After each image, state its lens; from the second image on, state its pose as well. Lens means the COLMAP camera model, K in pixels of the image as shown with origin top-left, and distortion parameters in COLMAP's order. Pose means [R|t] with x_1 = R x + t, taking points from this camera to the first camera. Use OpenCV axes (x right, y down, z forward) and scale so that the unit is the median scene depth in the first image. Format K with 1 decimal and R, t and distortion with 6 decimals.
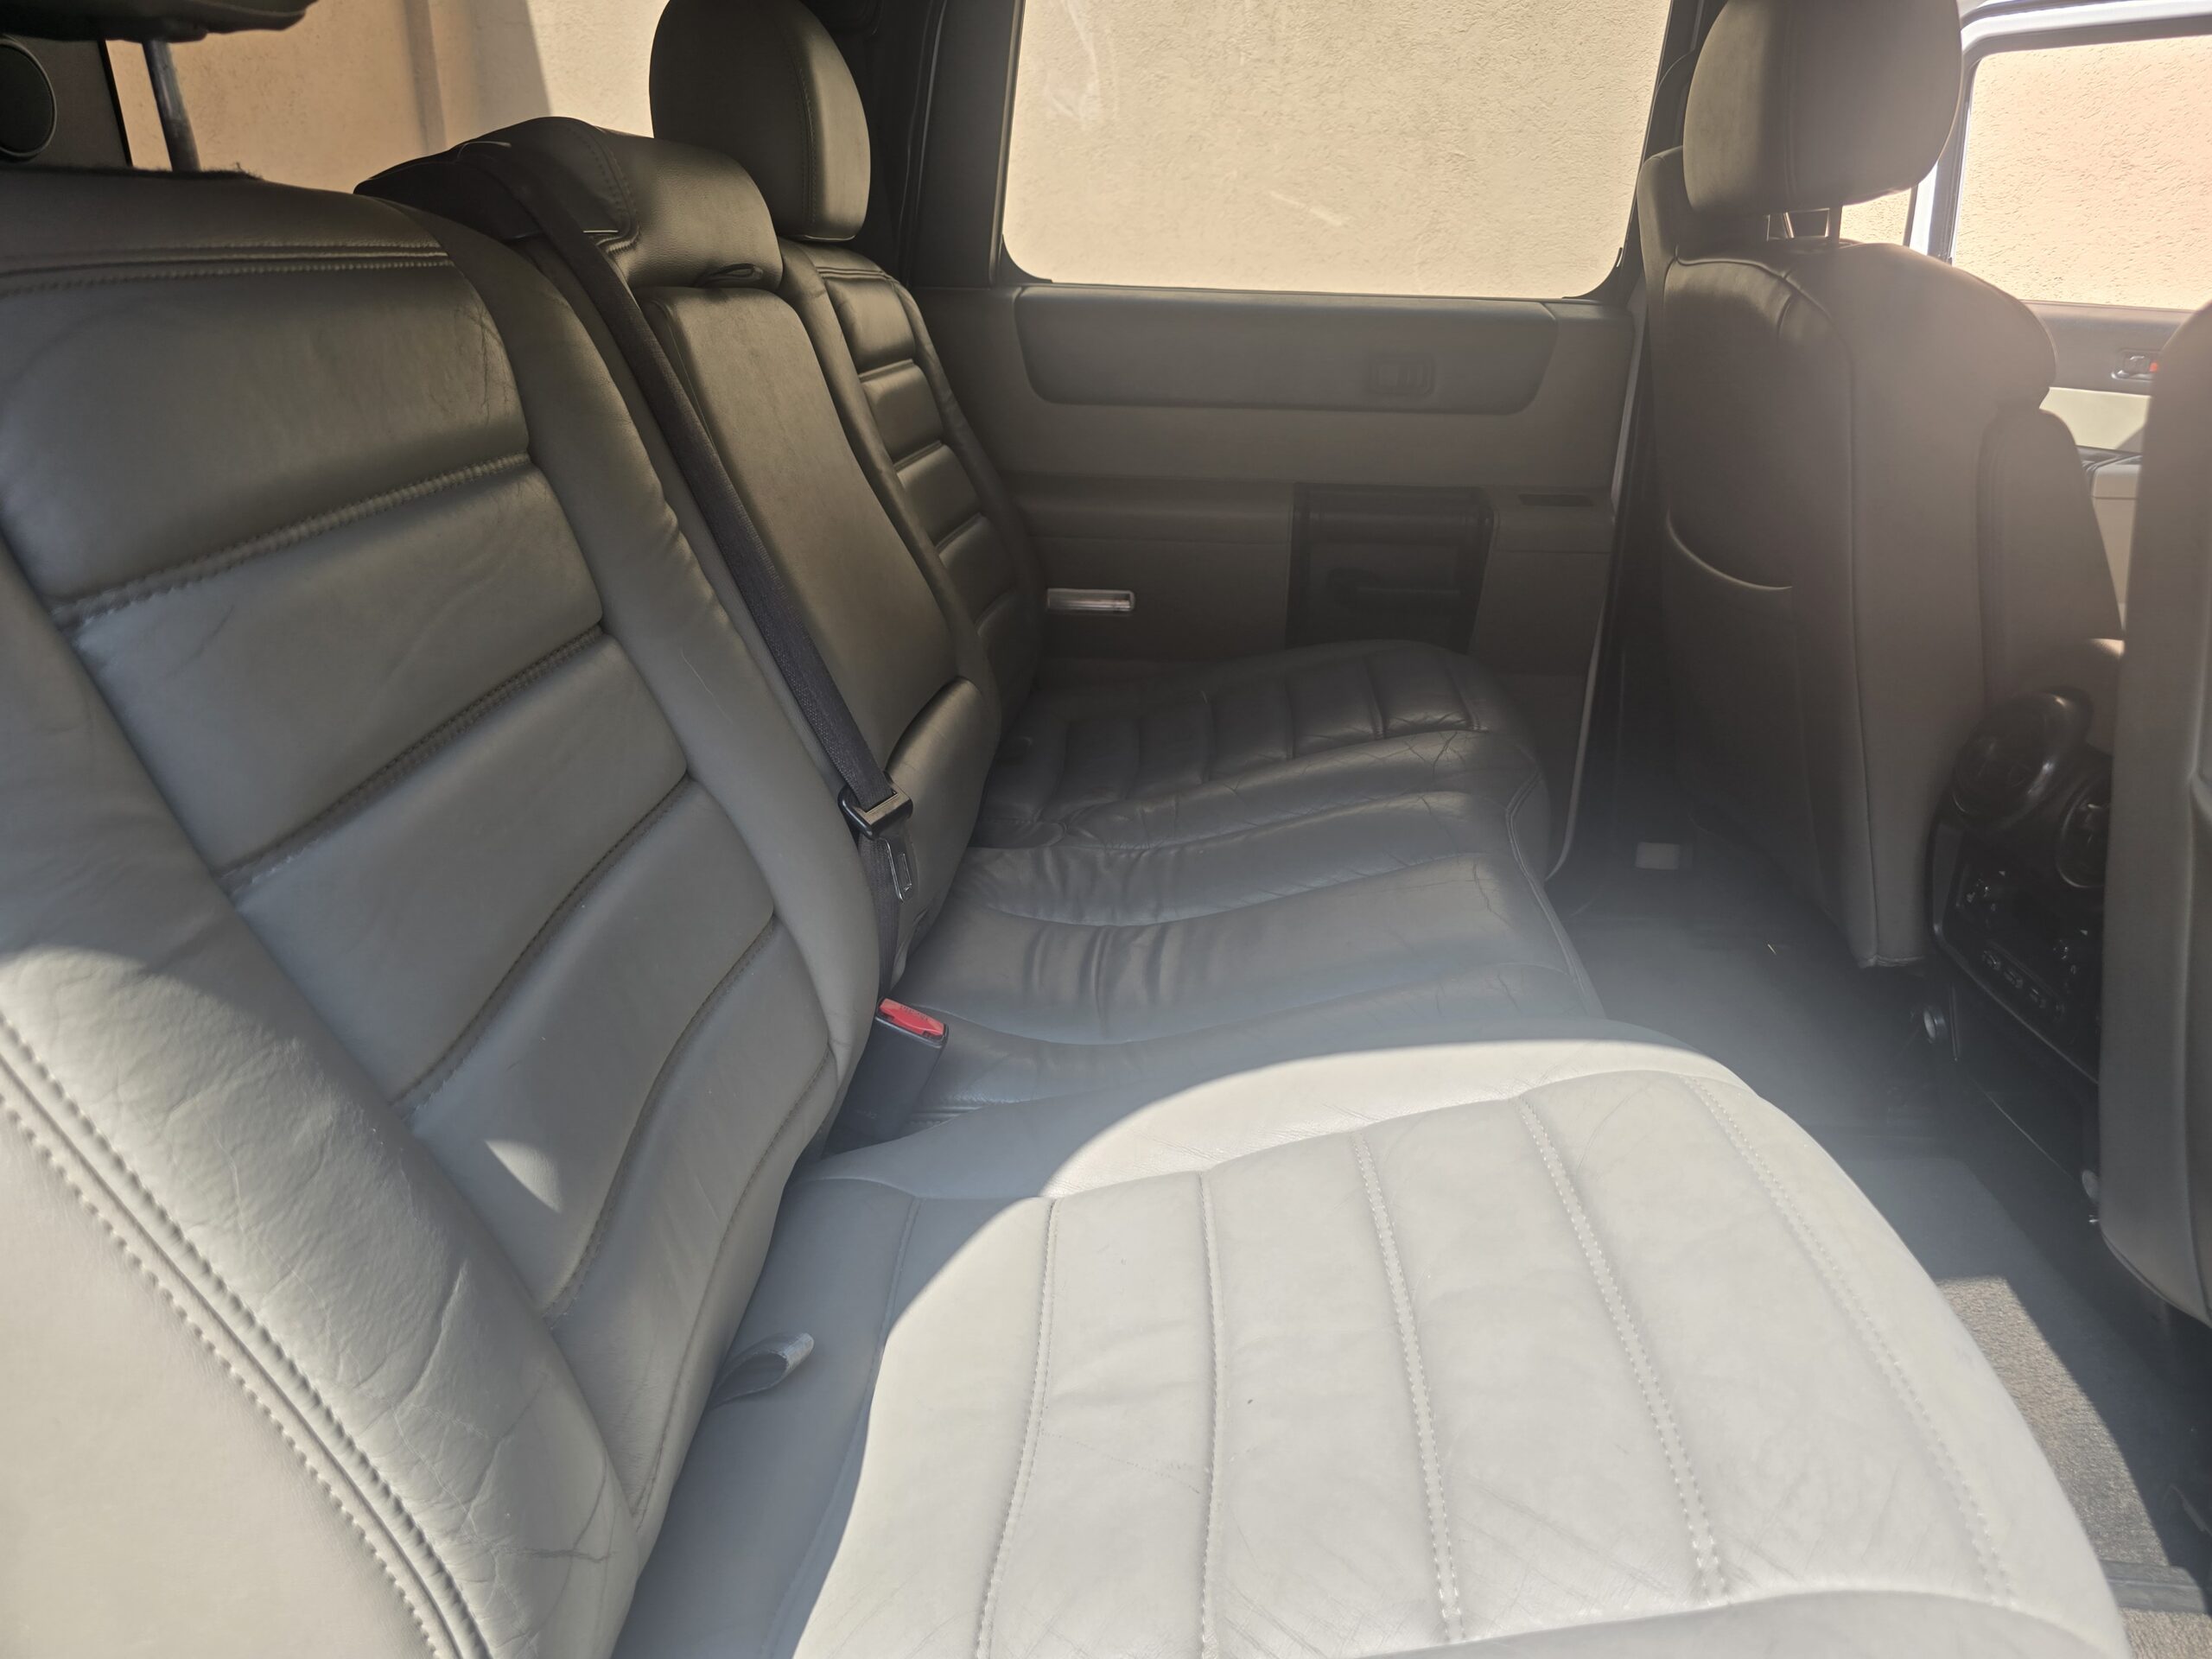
lens RADIAL K [[1511.7, 0, 1097.8], [0, 1511.7, 813.7], [0, 0, 1]] dist [0.039563, -0.037412]
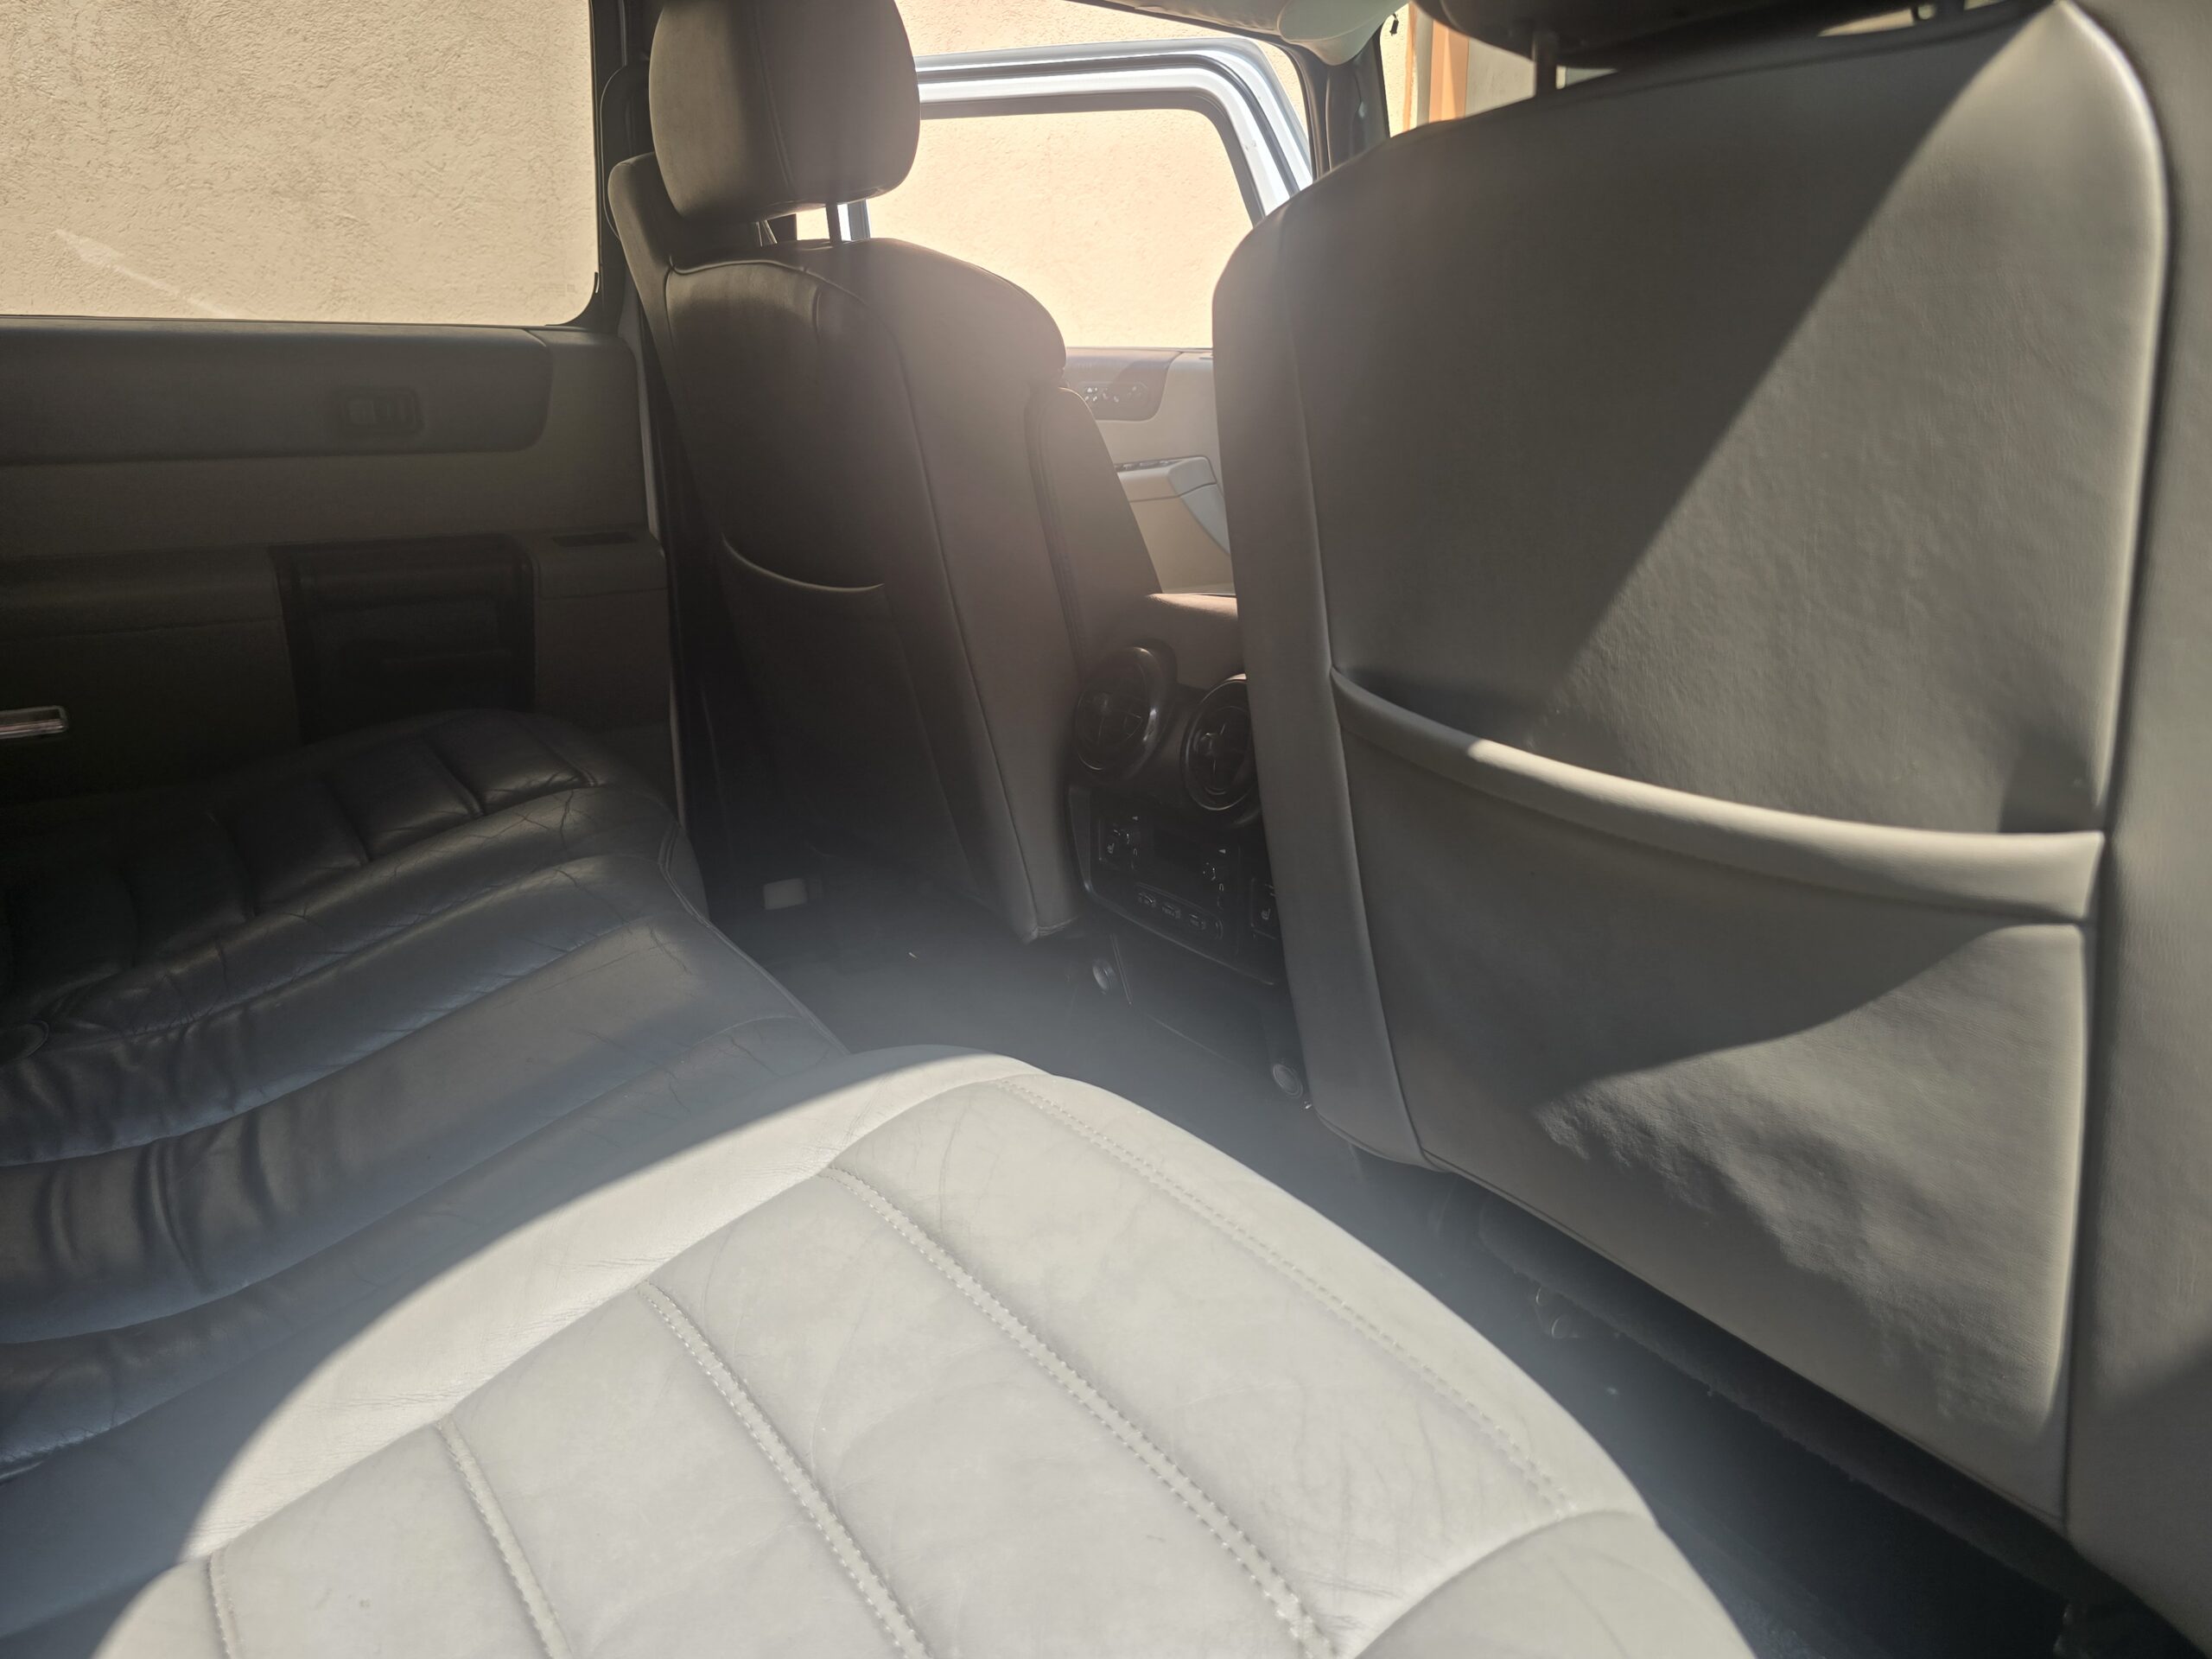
lens RADIAL K [[1511.7, 0, 1097.8], [0, 1511.7, 813.7], [0, 0, 1]] dist [0.039563, -0.037412]
pose [[0.790894, -0.191176, 0.581325, -0.030147], [0.224863, 0.974283, 0.014479, 0.013194], [-0.569143, 0.119267, 0.813543, 0.141615]]
